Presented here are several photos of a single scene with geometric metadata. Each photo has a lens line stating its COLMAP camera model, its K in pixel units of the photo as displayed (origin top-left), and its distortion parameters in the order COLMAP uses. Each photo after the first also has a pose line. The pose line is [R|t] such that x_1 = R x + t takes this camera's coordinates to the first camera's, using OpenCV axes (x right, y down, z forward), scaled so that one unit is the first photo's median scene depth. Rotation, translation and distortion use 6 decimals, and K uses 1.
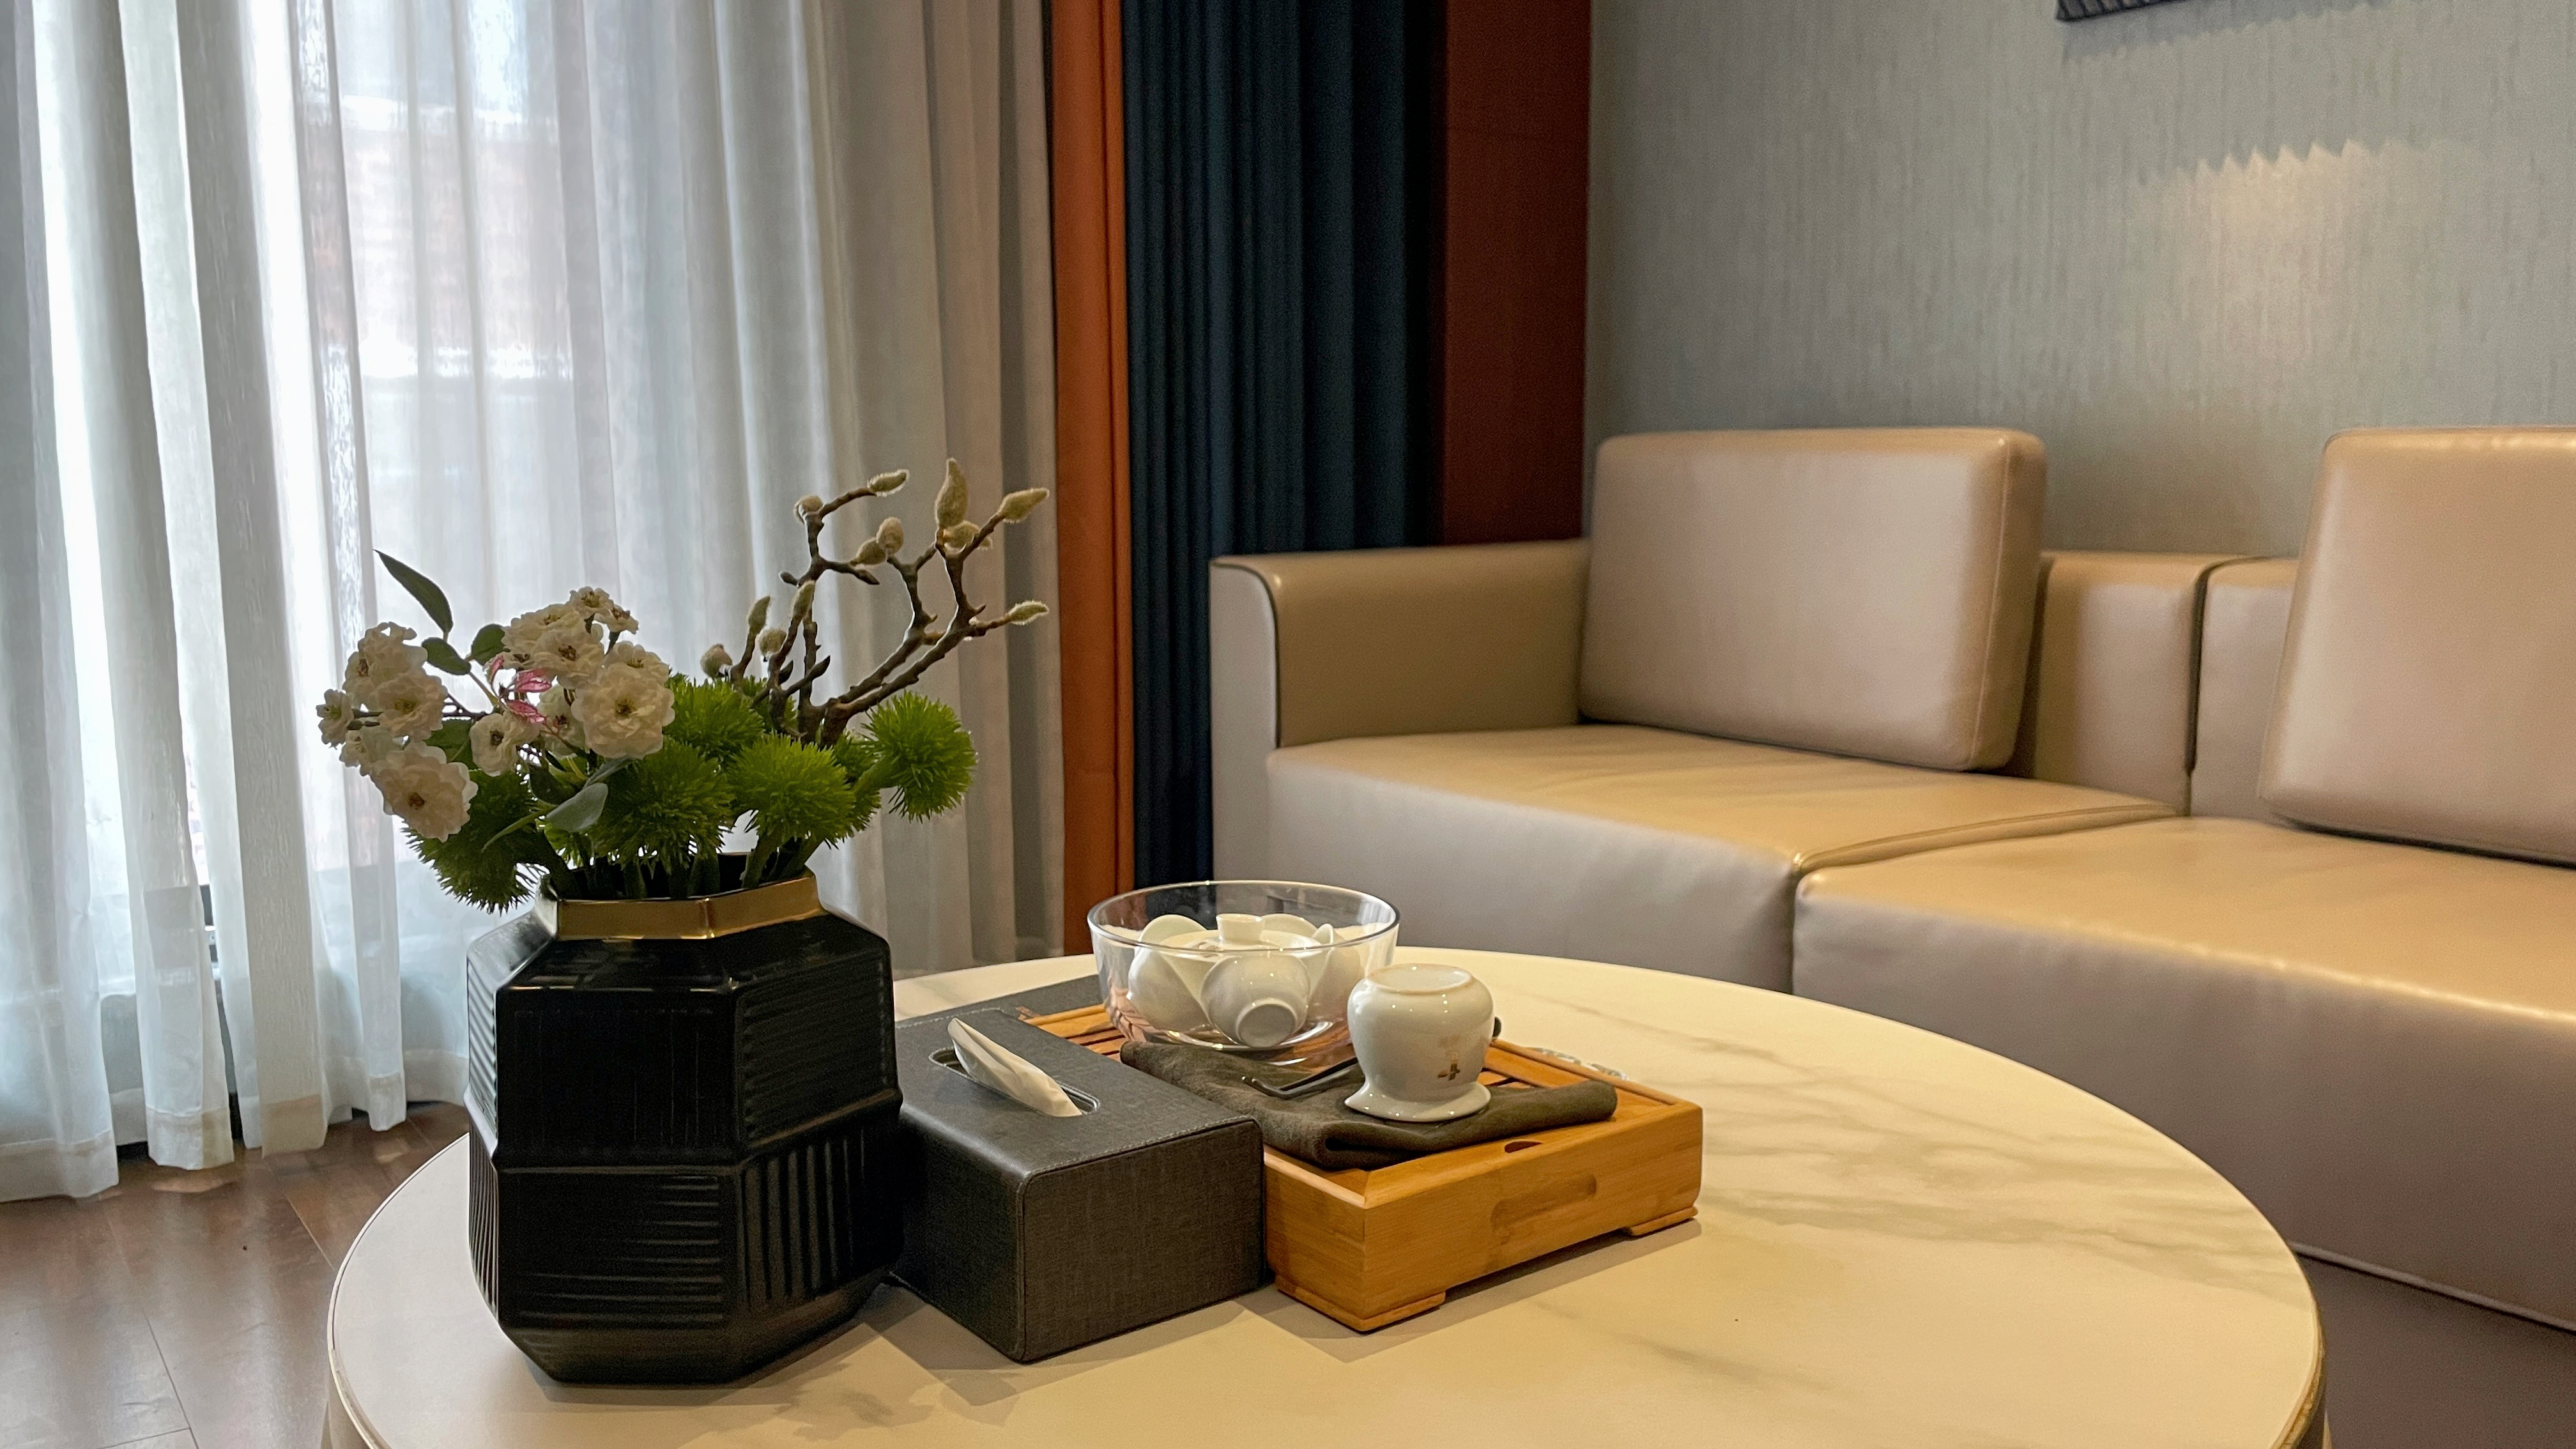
lens RADIAL K [[1882.0, 0, 1288.0], [0, 1882.0, 724.5], [0, 0, 1]] dist [0.063241, -0.100106]
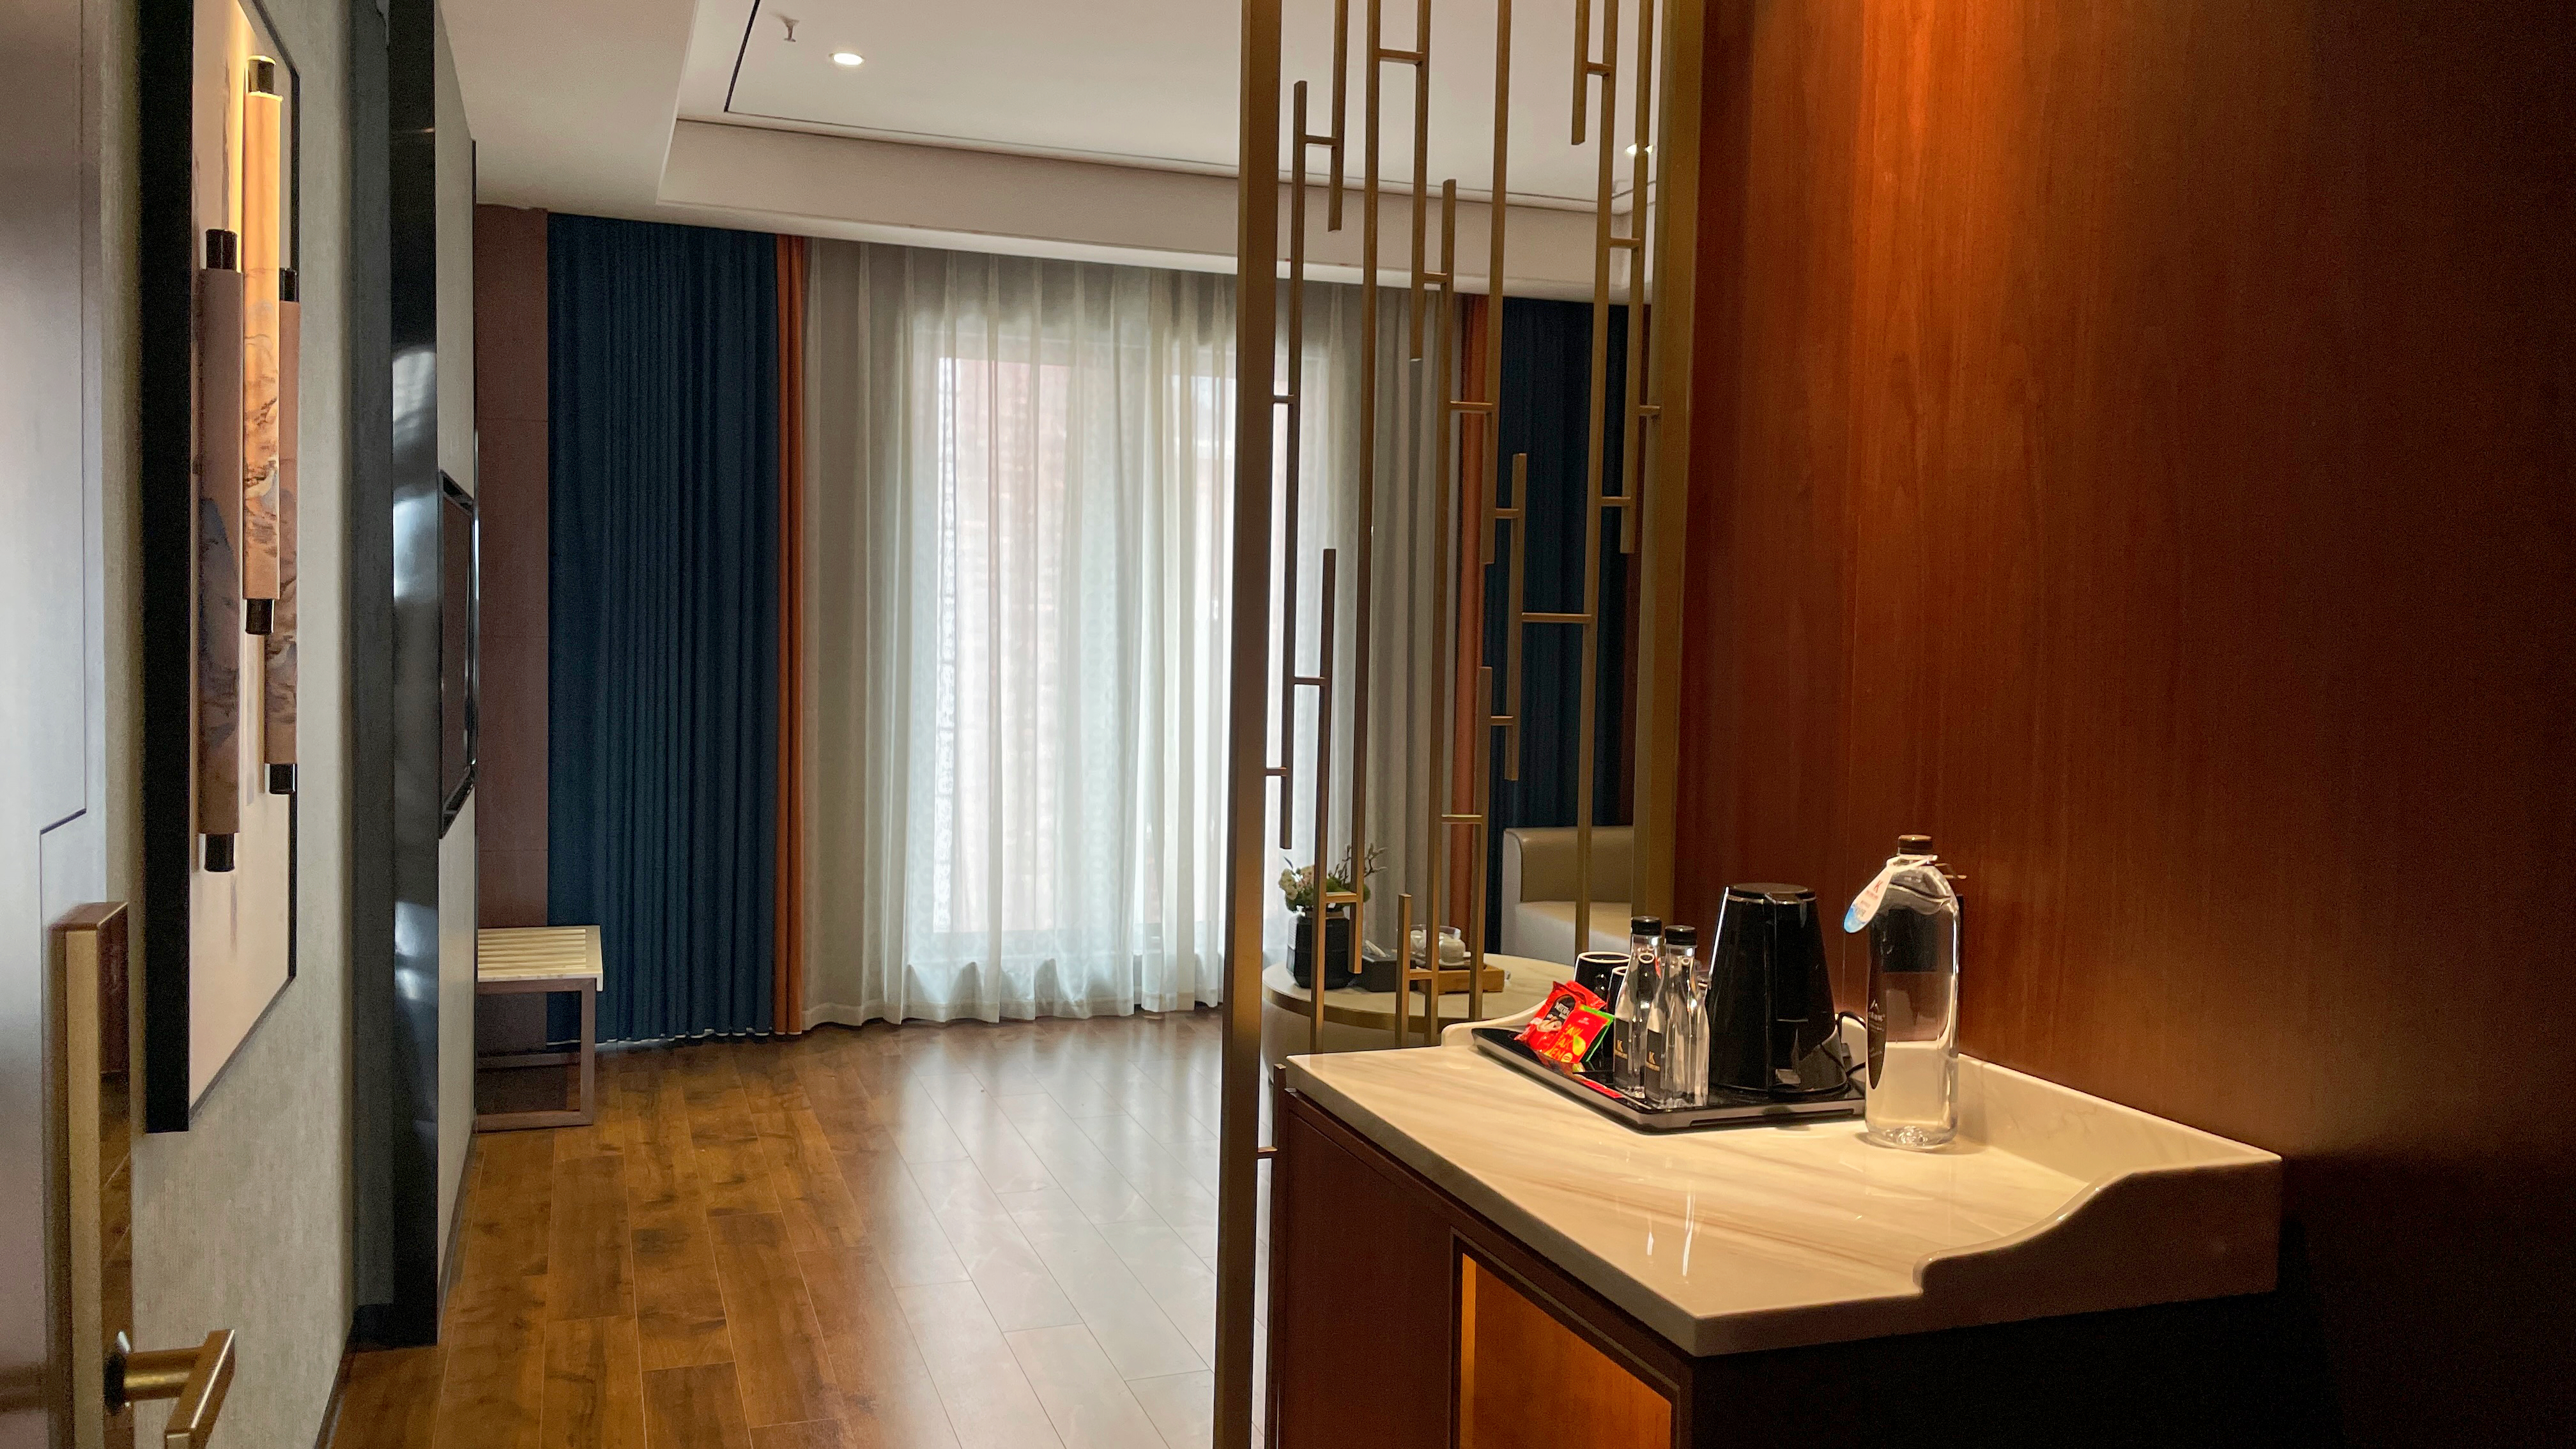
lens RADIAL K [[1882.0, 0, 1288.0], [0, 1882.0, 724.5], [0, 0, 1]] dist [0.063241, -0.100106]
pose [[0.954215, 0.035664, -0.296989, 0.640529], [-0.060245, 0.995435, -0.074025, -0.027289], [0.292993, 0.088528, 0.952007, -2.298972]]
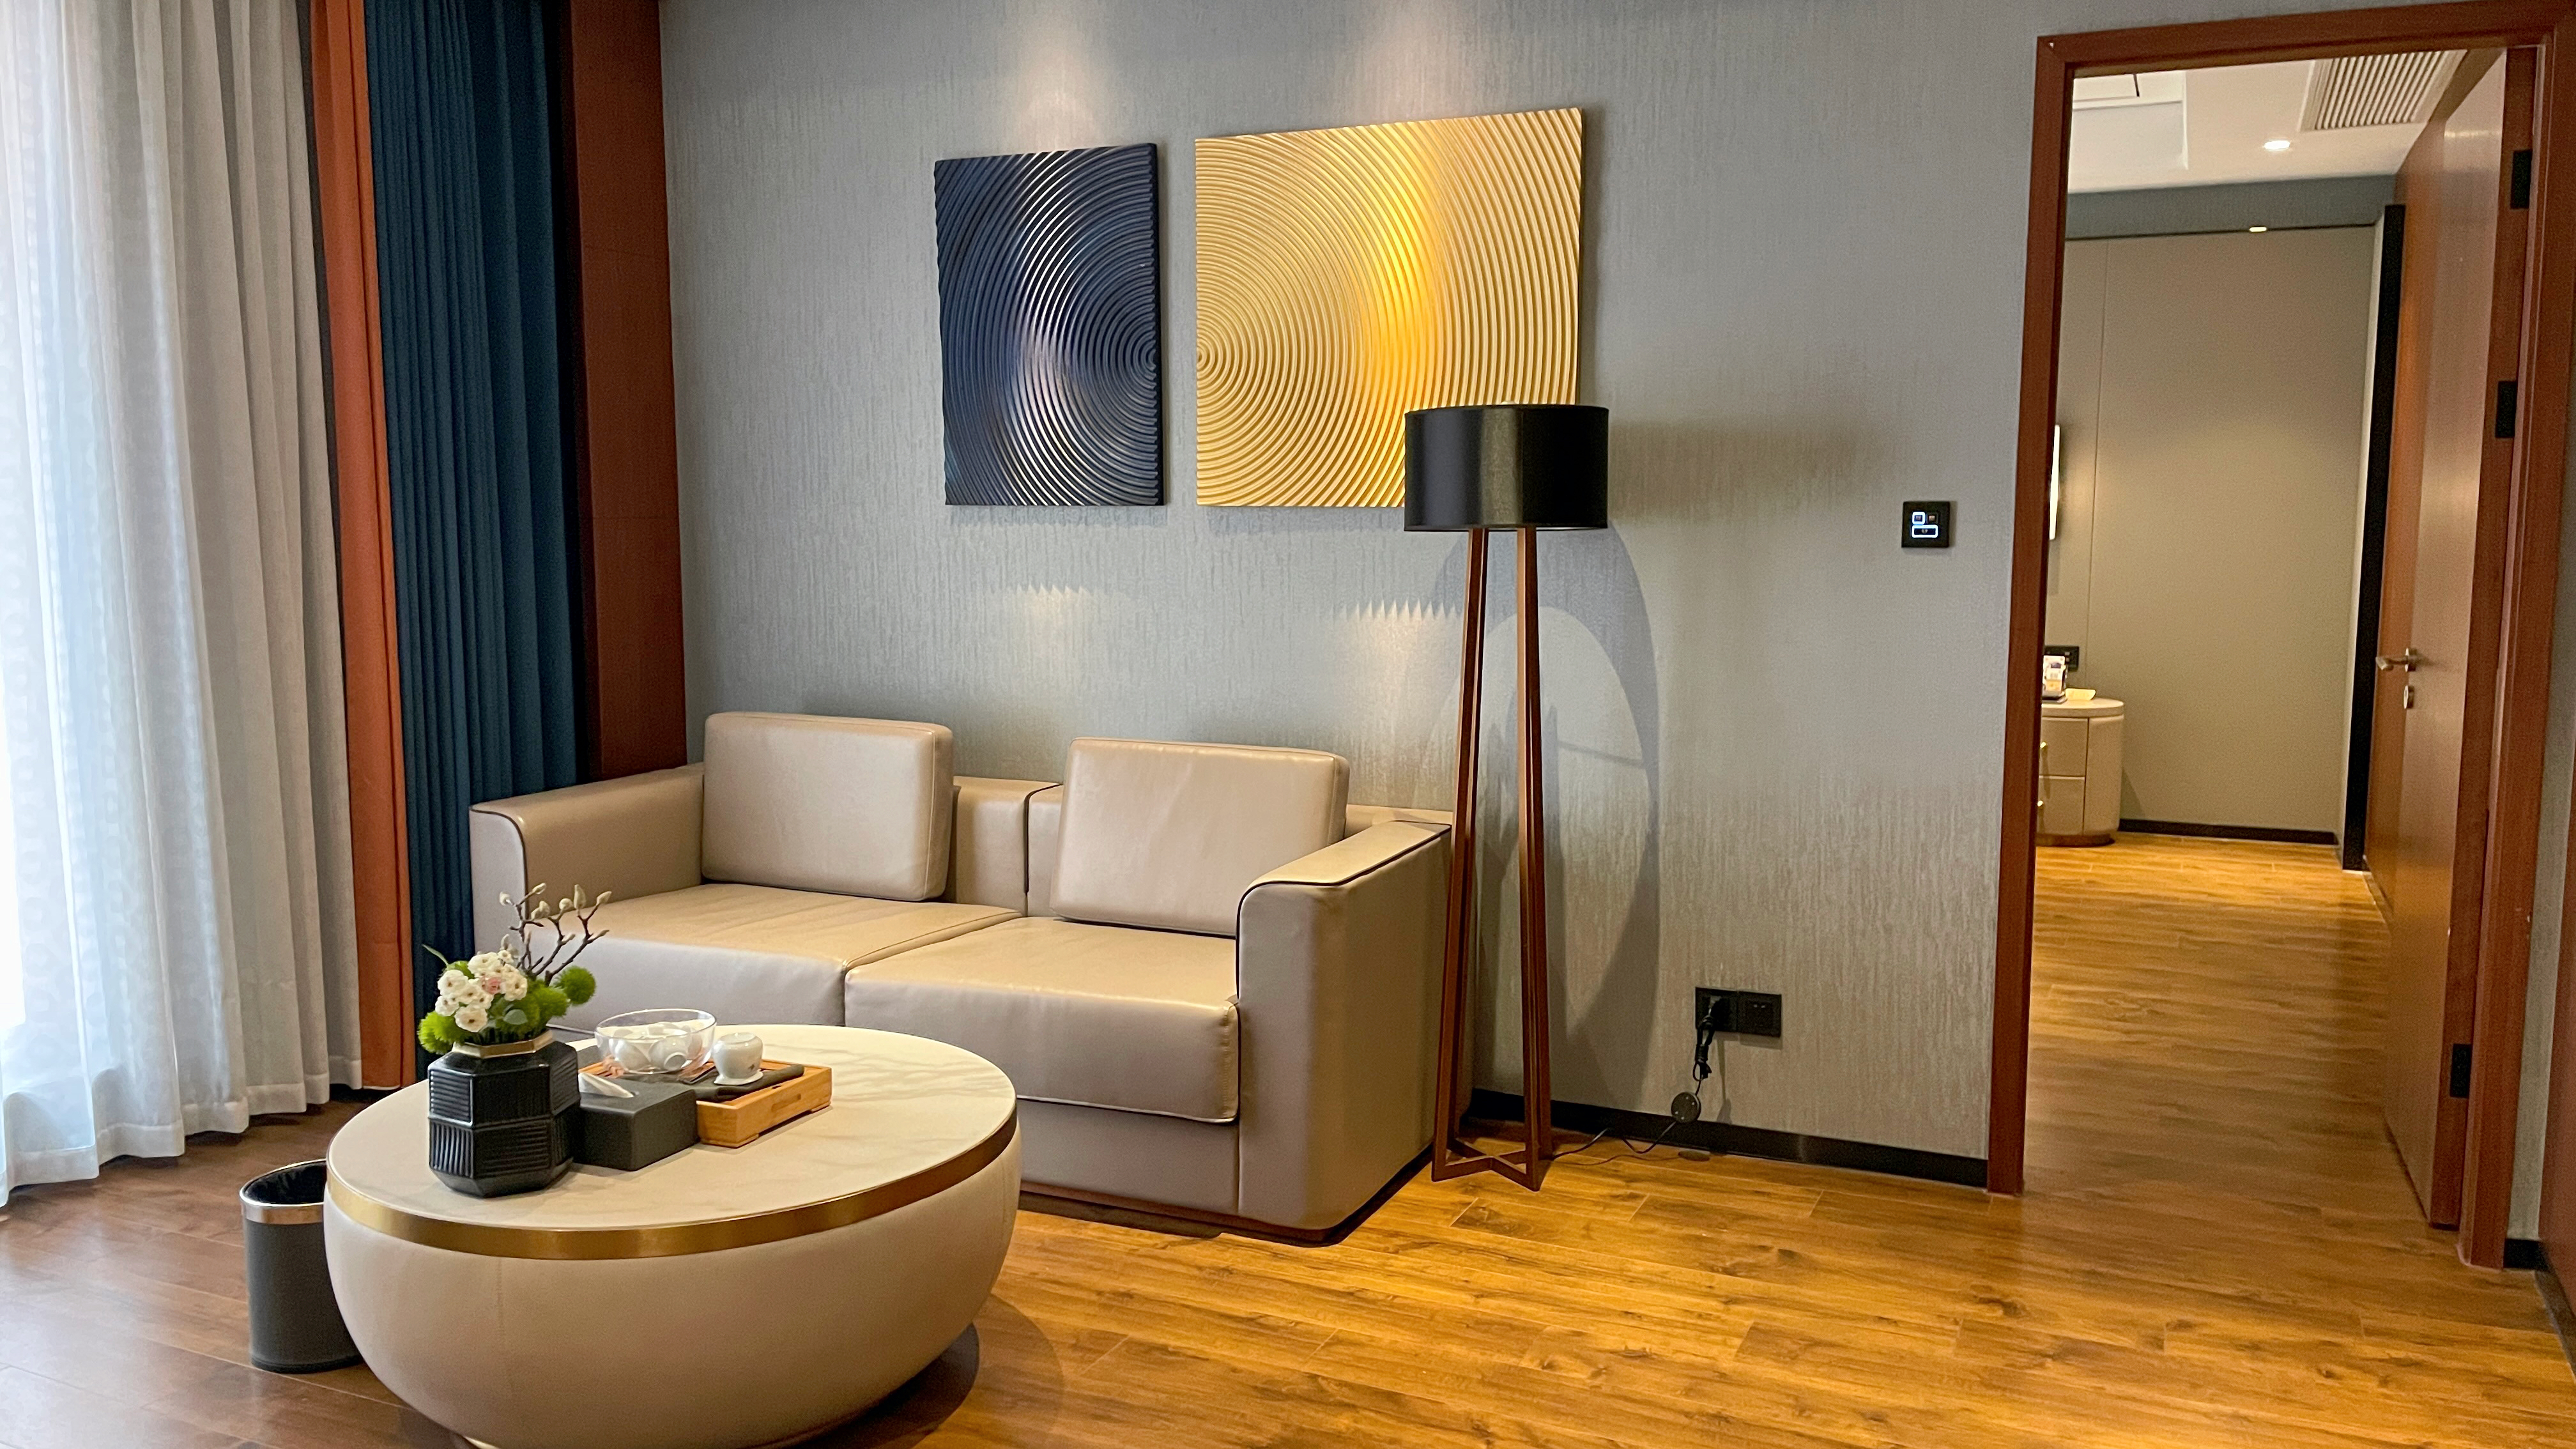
lens RADIAL K [[1882.0, 0, 1288.0], [0, 1882.0, 724.5], [0, 0, 1]] dist [0.063241, -0.100106]
pose [[0.865511, -0.045718, 0.498798, -0.344720], [0.055110, 0.998472, -0.004112, -0.159909], [-0.497848, 0.031048, 0.866708, -1.090994]]
